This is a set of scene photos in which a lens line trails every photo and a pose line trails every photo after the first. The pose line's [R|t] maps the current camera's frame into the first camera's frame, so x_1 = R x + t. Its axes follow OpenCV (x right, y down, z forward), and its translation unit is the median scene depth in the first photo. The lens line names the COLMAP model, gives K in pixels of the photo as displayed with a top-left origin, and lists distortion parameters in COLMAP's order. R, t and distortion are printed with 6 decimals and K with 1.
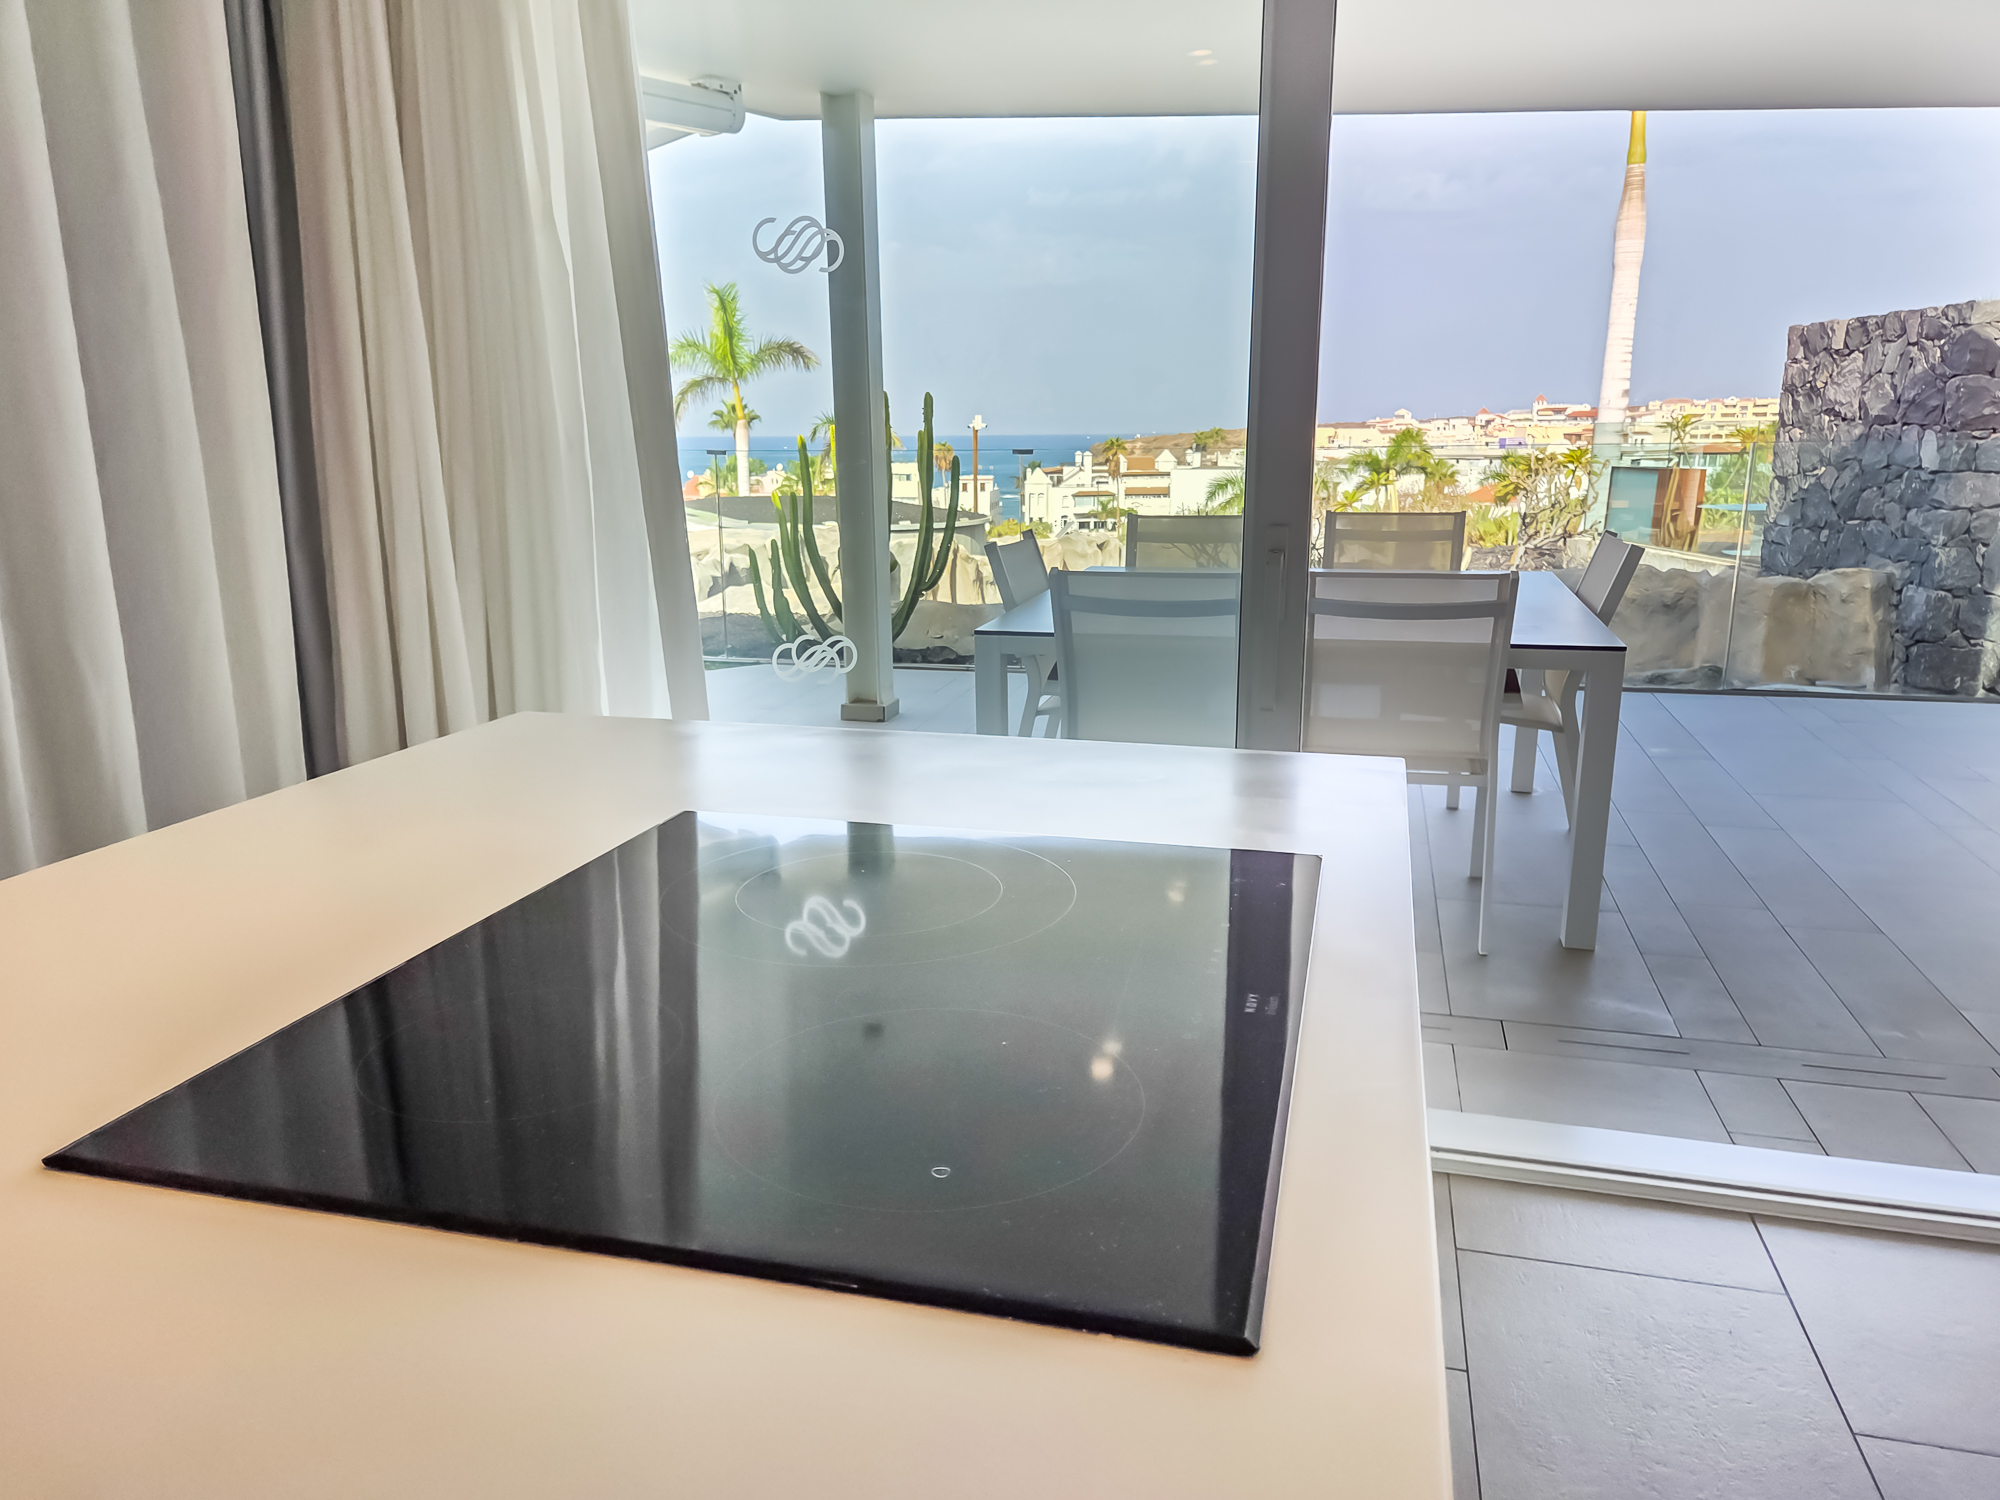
lens RADIAL K [[1390.3, 0, 1000.0], [0, 1390.3, 750.0], [0, 0, 1]] dist [0.054159, -0.057754]
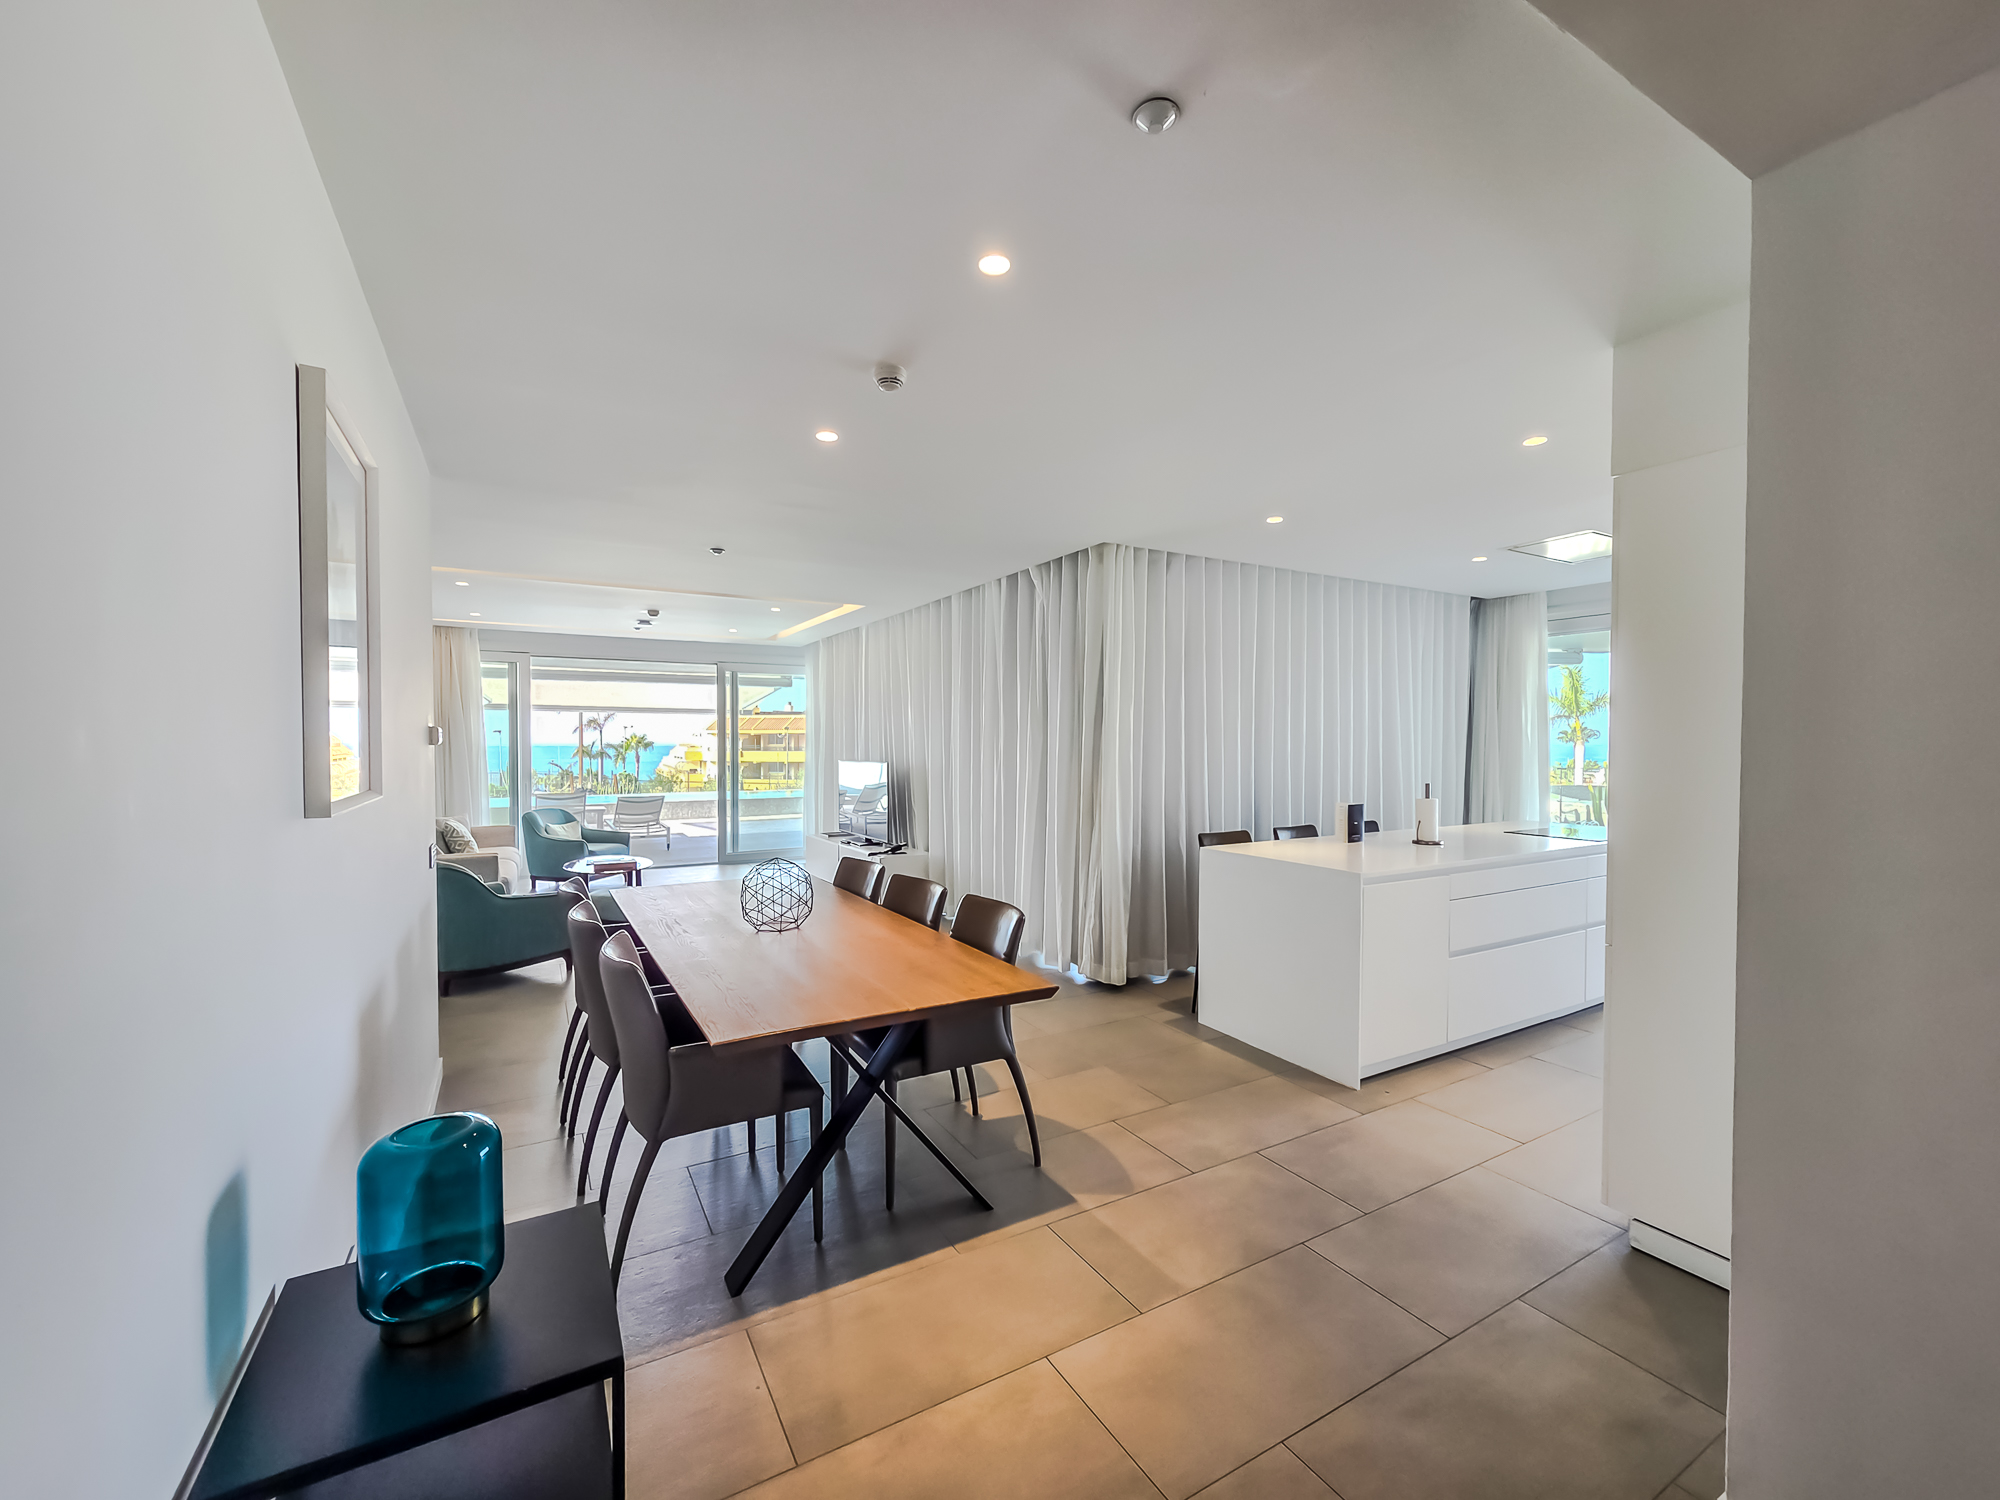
lens RADIAL K [[831.1, 0, 996.1], [0, 831.1, 749.3], [0, 0, 1]] dist [0.000316, -0.000079]
pose [[0.702017, 0.013869, -0.712025, 0.031740], [-0.162619, 0.976517, -0.141312, 0.027312], [0.693345, 0.214992, 0.687788, -0.159697]]
